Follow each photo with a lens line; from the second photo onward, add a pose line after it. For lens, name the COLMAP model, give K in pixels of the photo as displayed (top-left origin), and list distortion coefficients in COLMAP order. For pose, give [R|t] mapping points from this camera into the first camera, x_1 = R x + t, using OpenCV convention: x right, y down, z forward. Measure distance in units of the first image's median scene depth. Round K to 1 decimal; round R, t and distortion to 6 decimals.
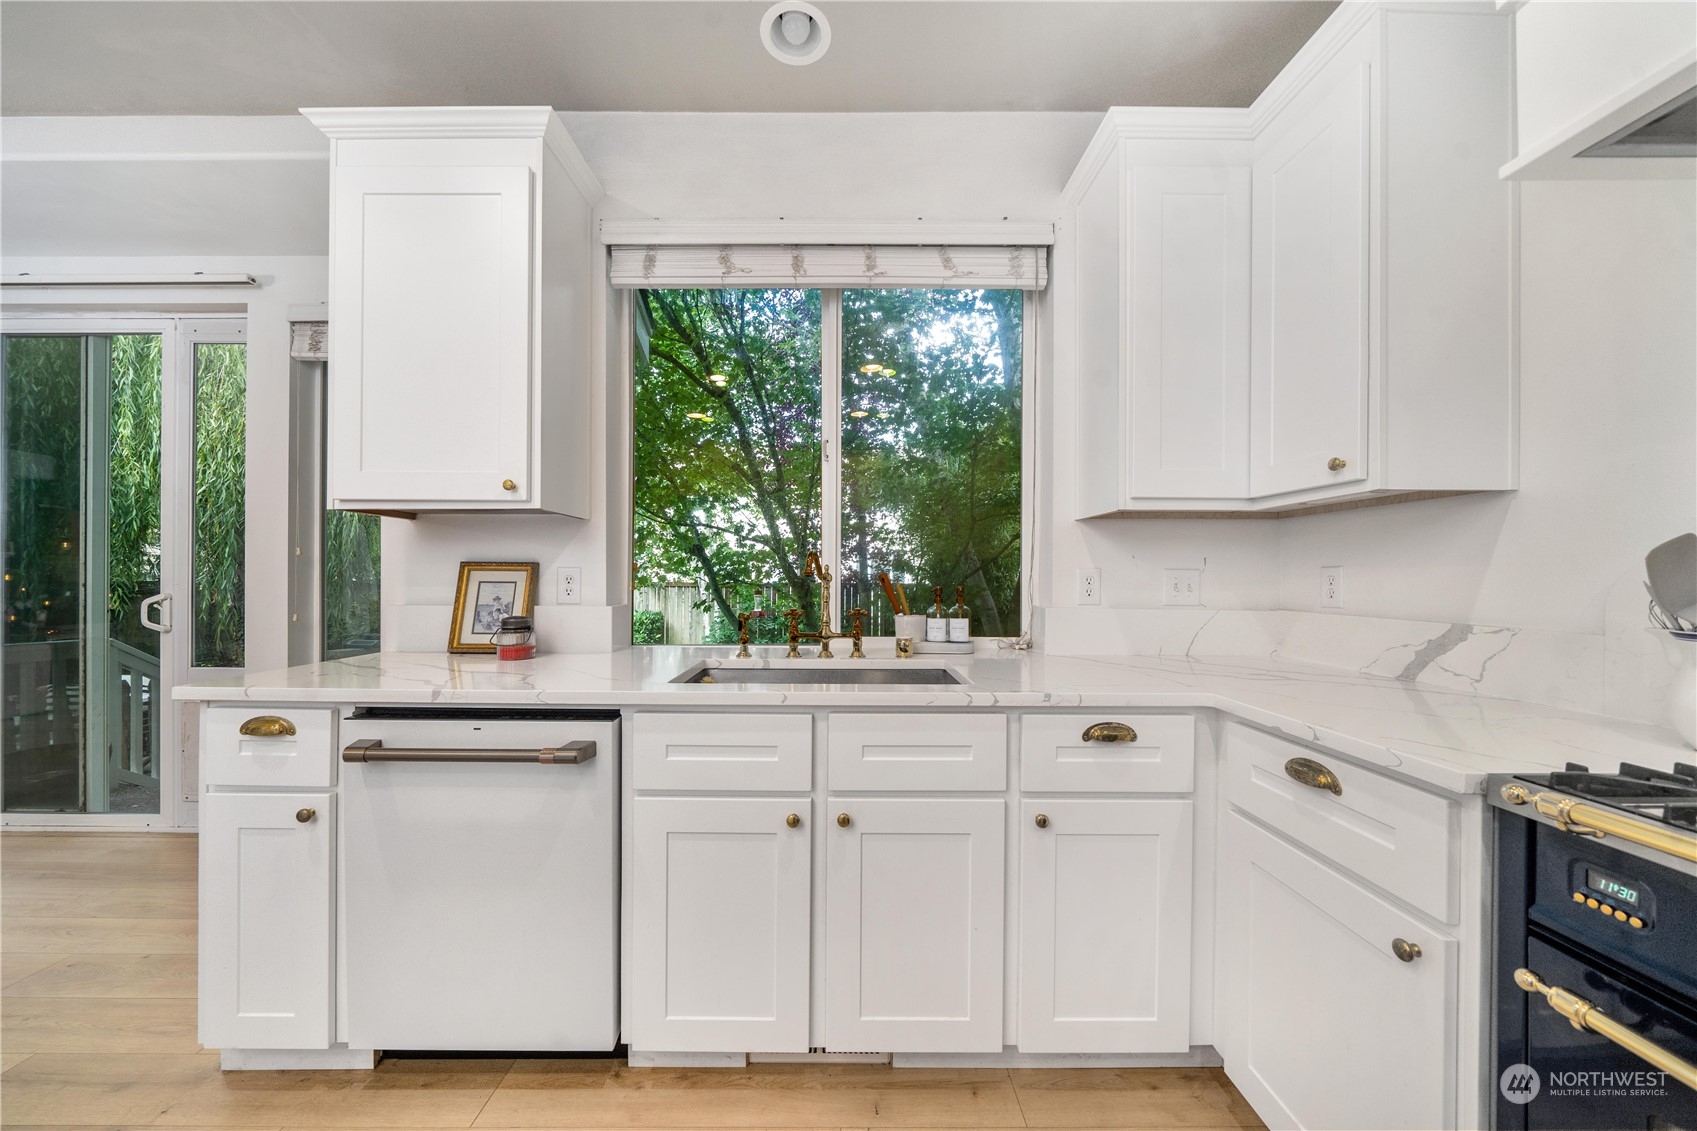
lens RADIAL K [[579.7, 0, 848.5], [0, 579.7, 565.5], [0, 0, 1]] dist [-0.000224, -0.000060]
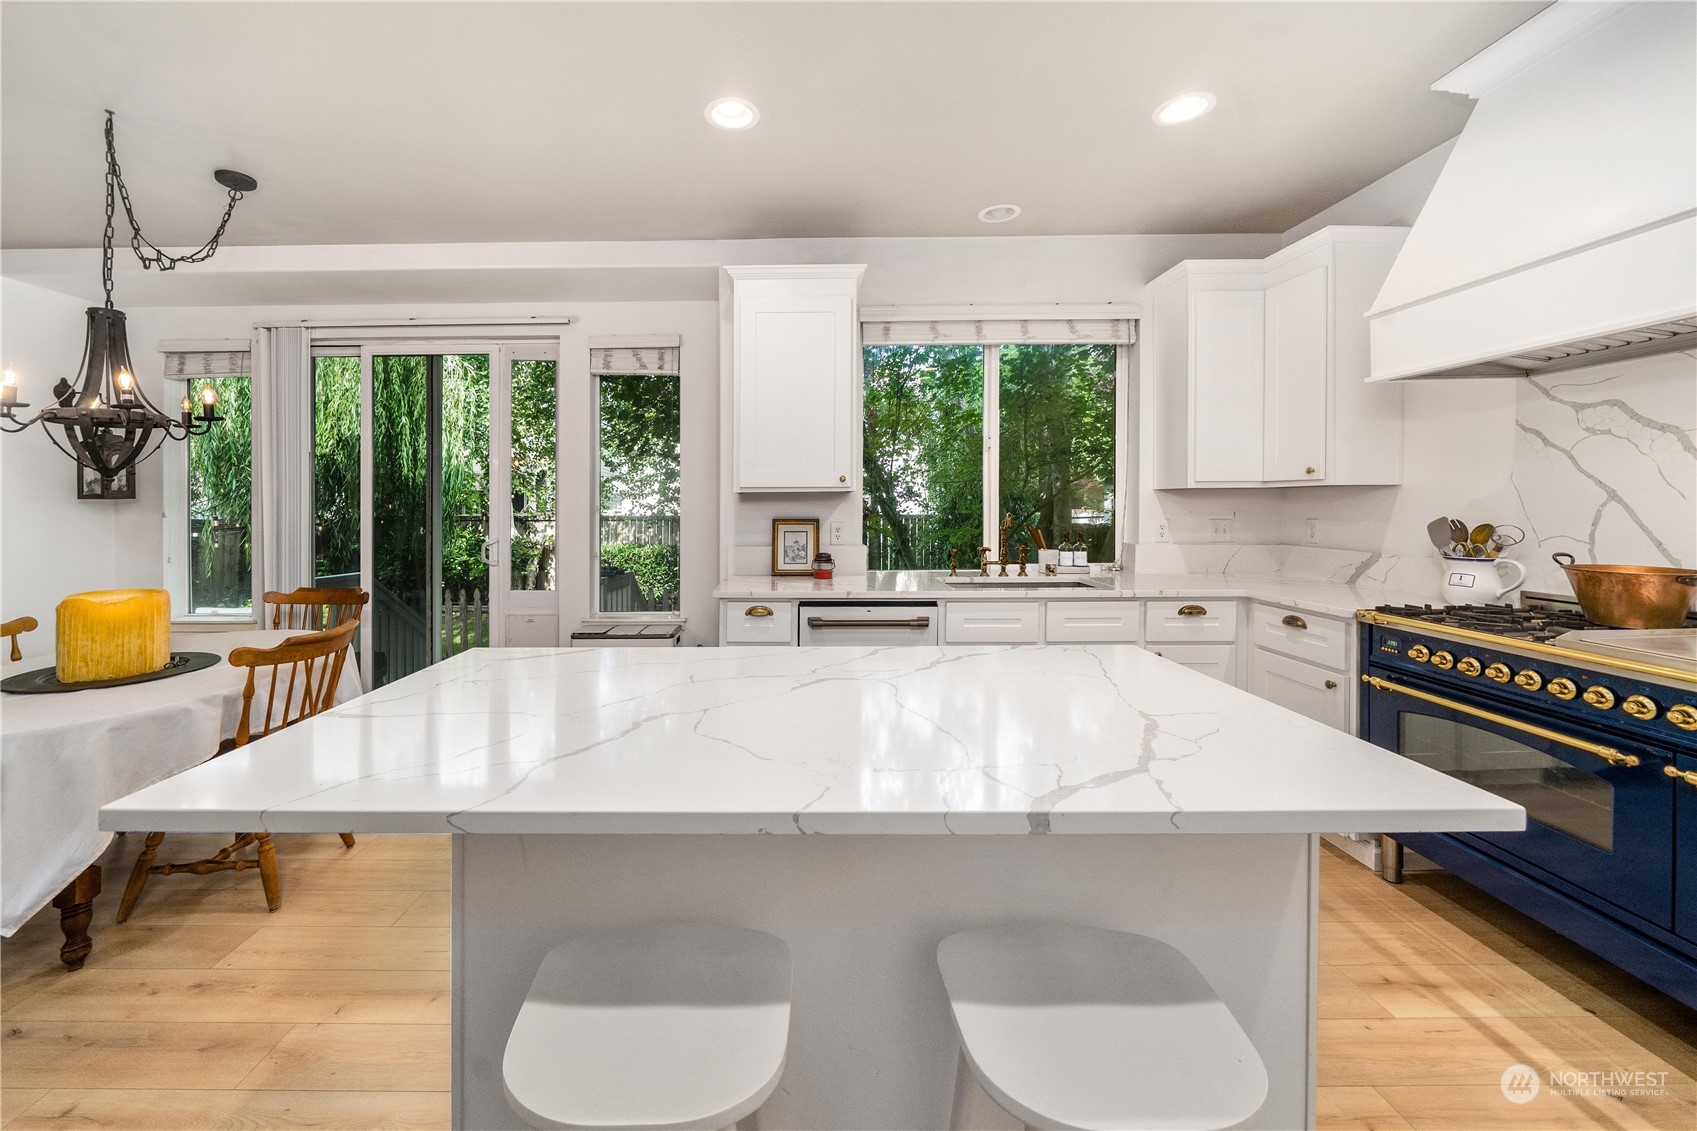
lens RADIAL K [[653.4, 0, 795.5], [0, 653.4, 496.8], [0, 0, 1]] dist [0.000397, 0.000052]
pose [[0.999944, -0.009817, -0.004069, -0.797392], [0.009865, 0.999880, 0.011978, -0.120698], [0.003951, -0.012018, 0.999920, -1.094029]]
